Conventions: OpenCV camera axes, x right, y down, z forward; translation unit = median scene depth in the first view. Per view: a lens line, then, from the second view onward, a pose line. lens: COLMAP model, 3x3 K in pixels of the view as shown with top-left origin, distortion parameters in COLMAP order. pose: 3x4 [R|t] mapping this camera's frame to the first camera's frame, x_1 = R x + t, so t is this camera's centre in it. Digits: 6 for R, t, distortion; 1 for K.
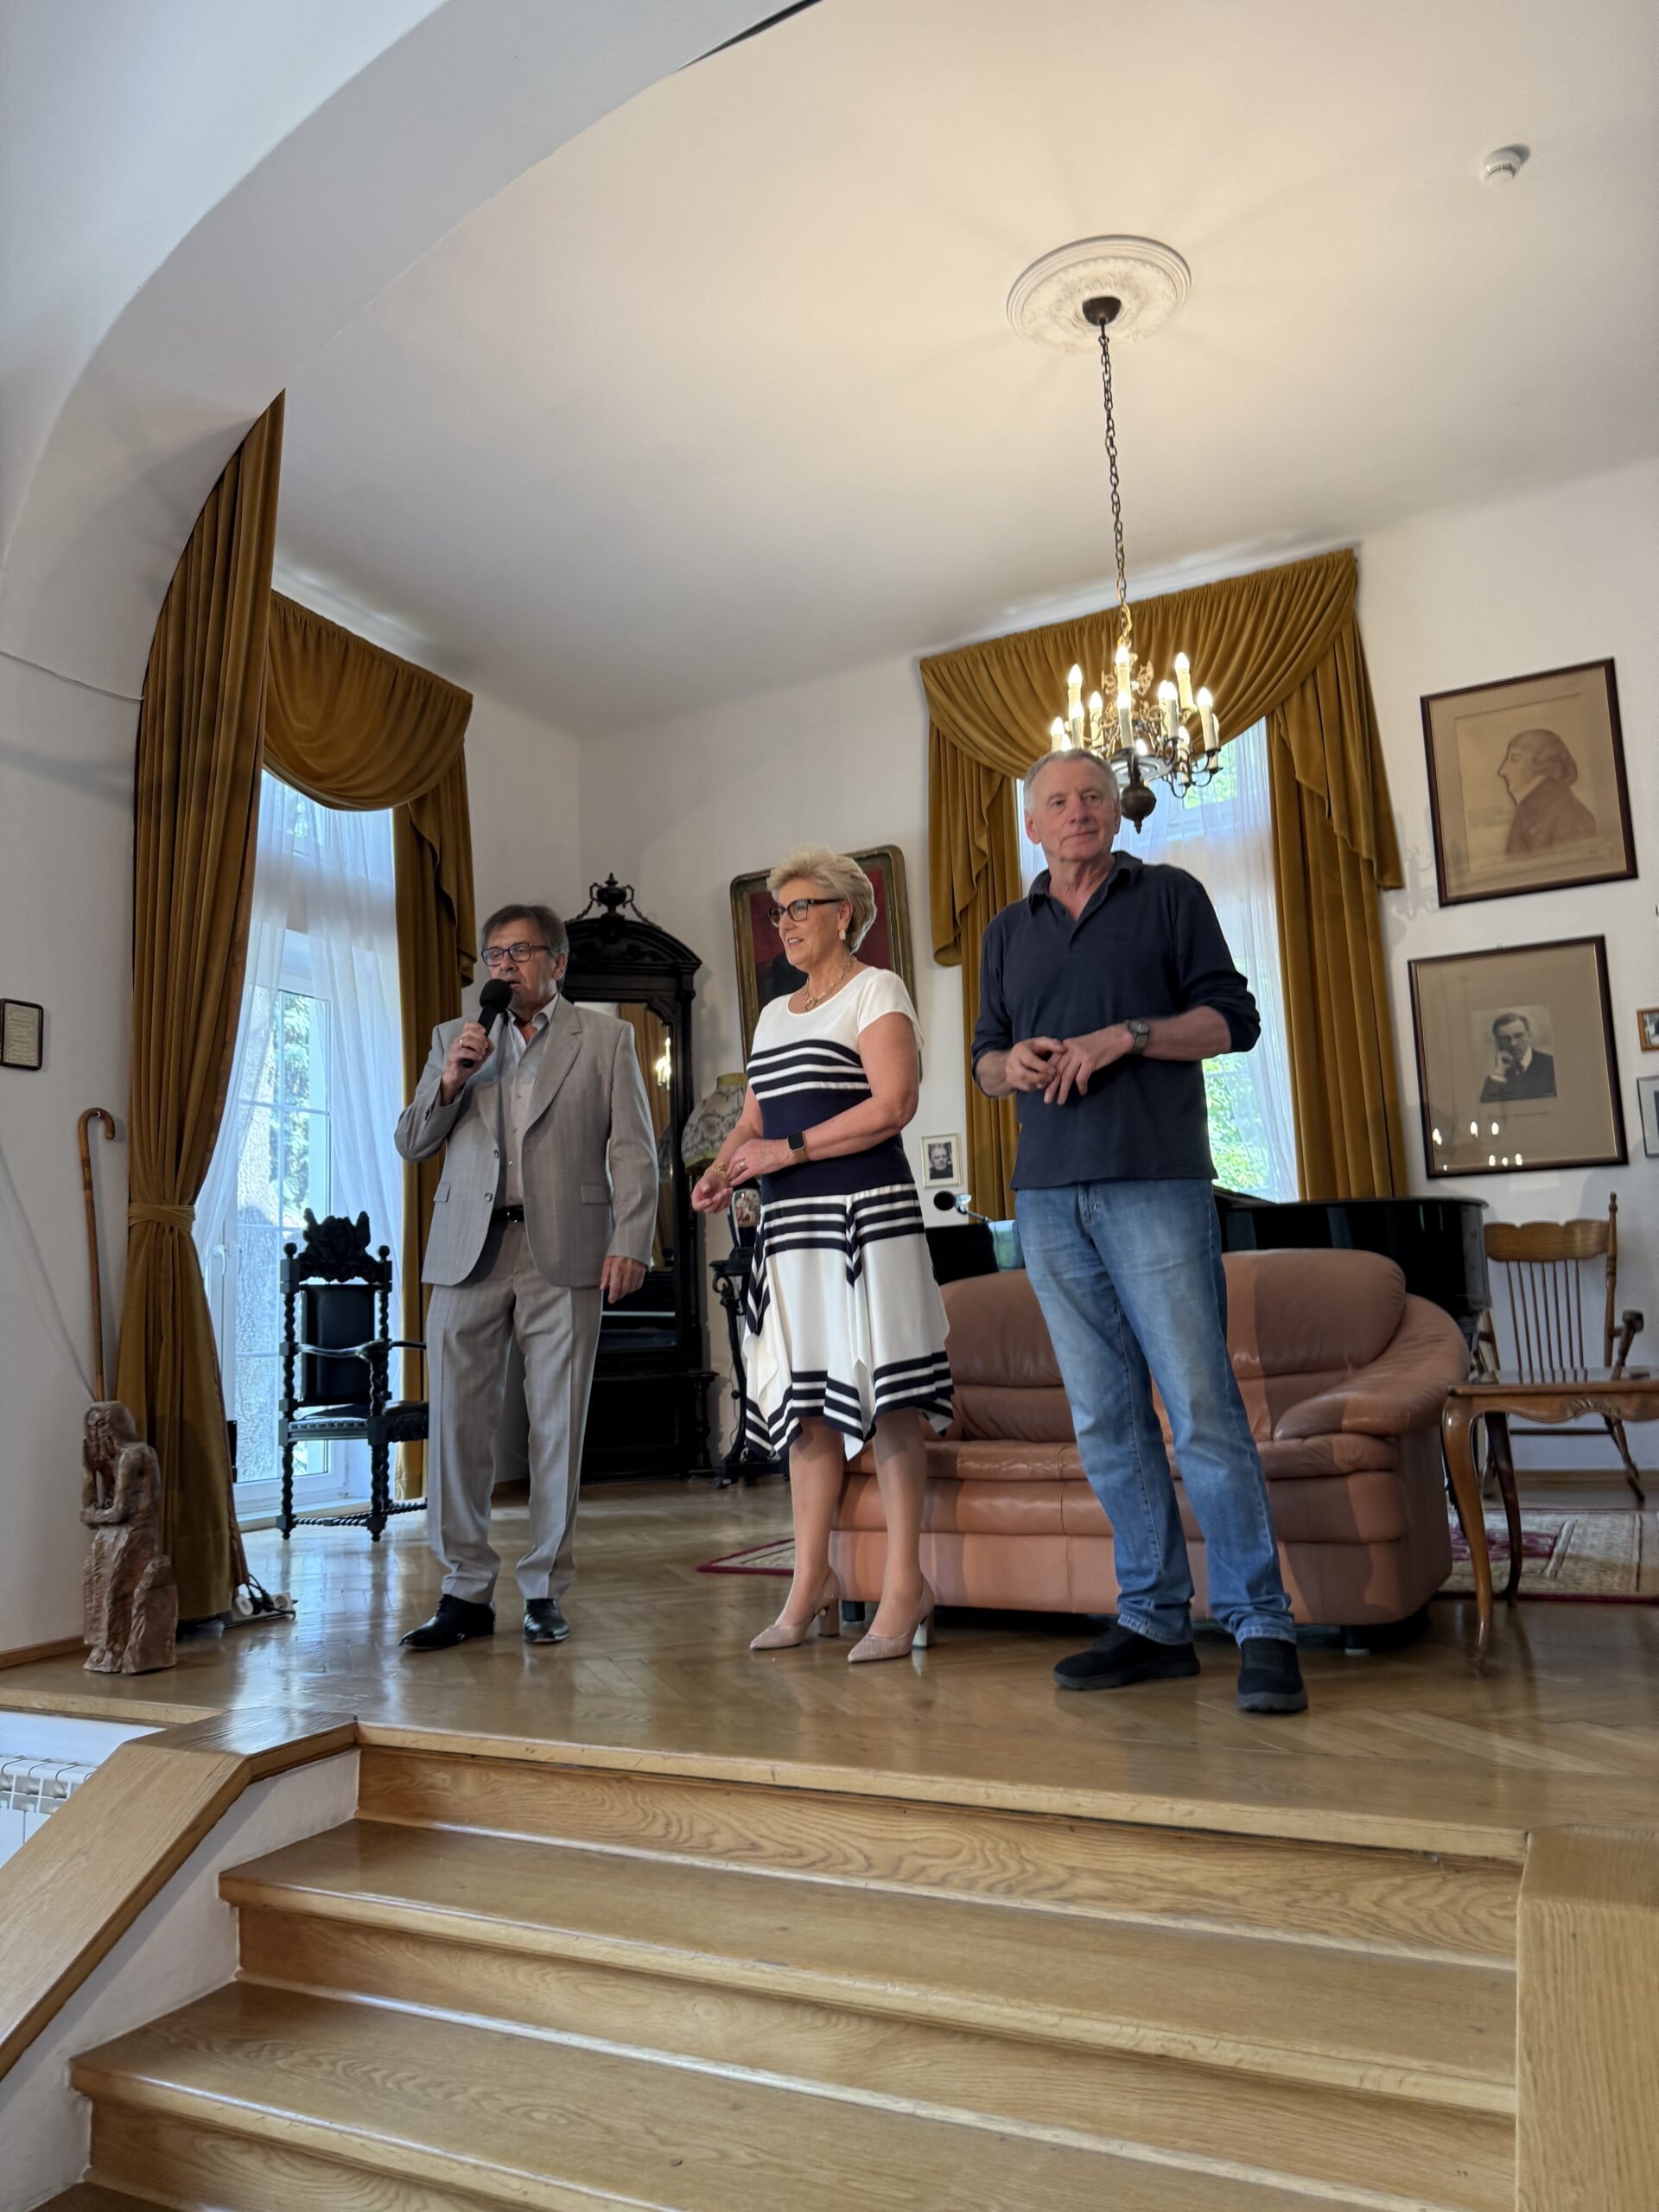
lens RADIAL K [[1537.3, 0, 802.9], [0, 1537.3, 1124.1], [0, 0, 1]] dist [0.019009, -0.029217]
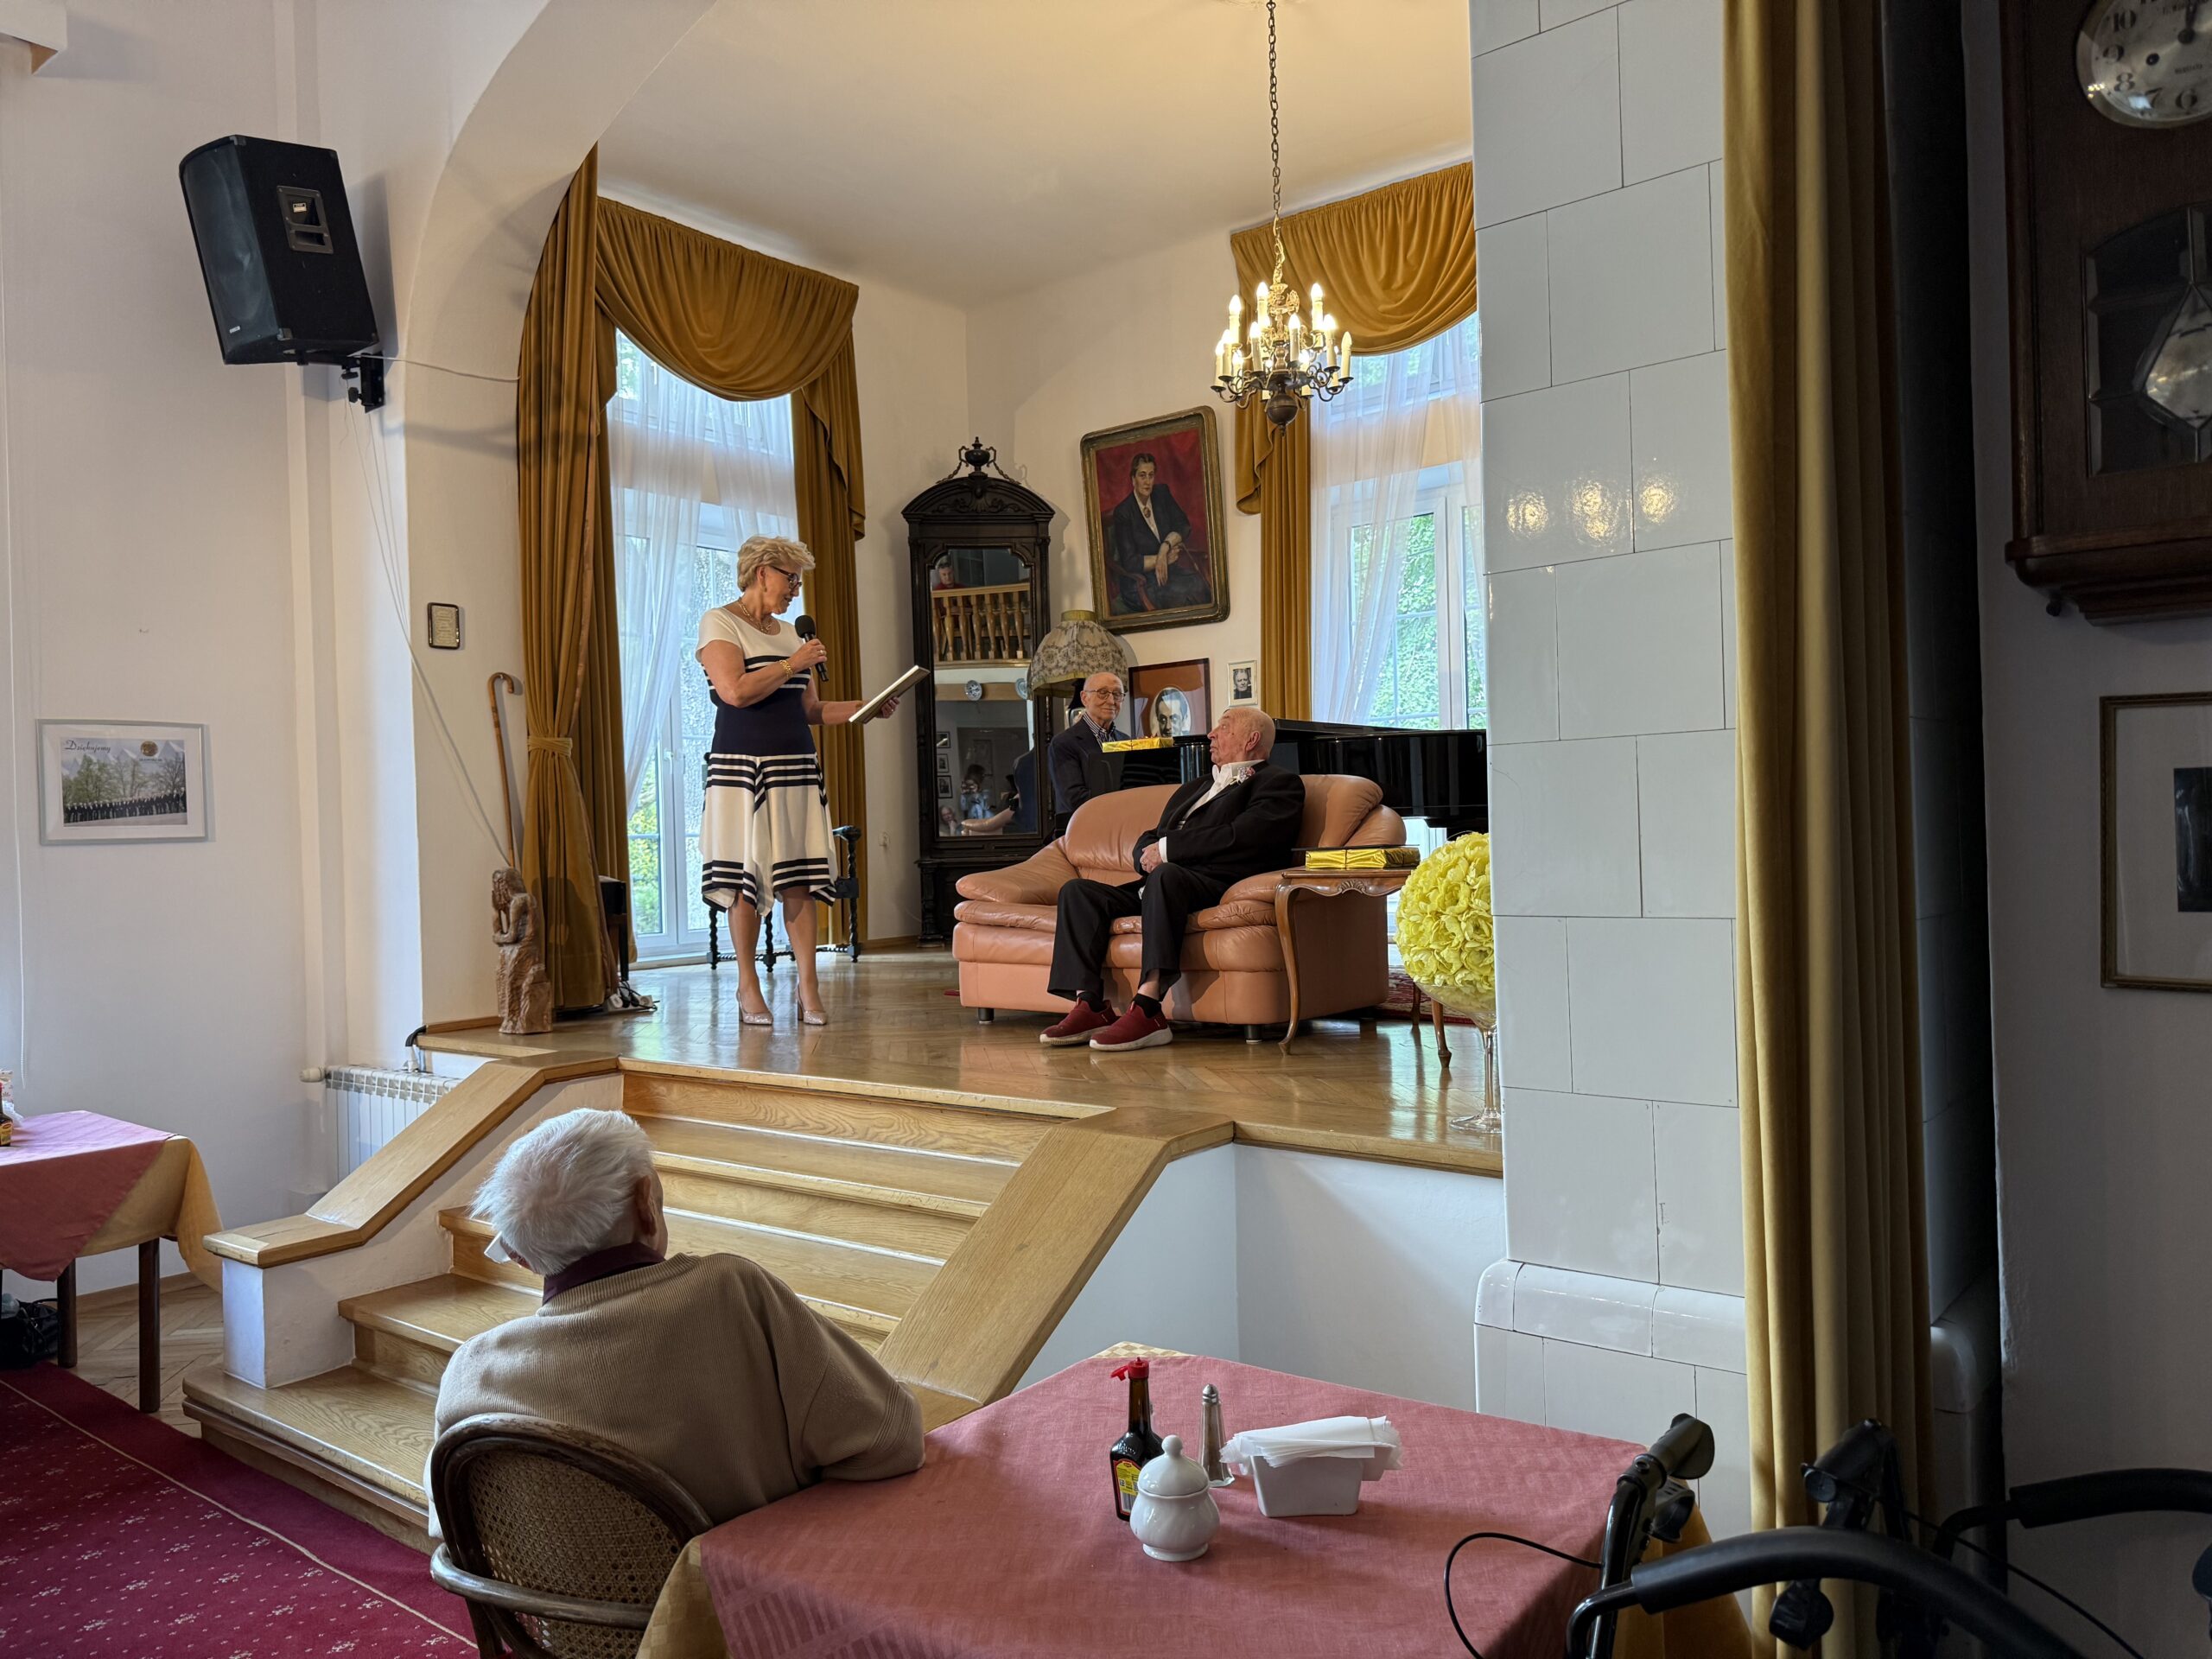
lens RADIAL K [[1537.3, 0, 1108.5], [0, 1537.3, 831.8], [0, 0, 1]] dist [0.019009, -0.029217]
pose [[0.983994, 0.011718, -0.177817, 0.251268], [0.014107, 0.989582, 0.143276, -0.041025], [0.177643, -0.143491, 0.973578, -0.237276]]
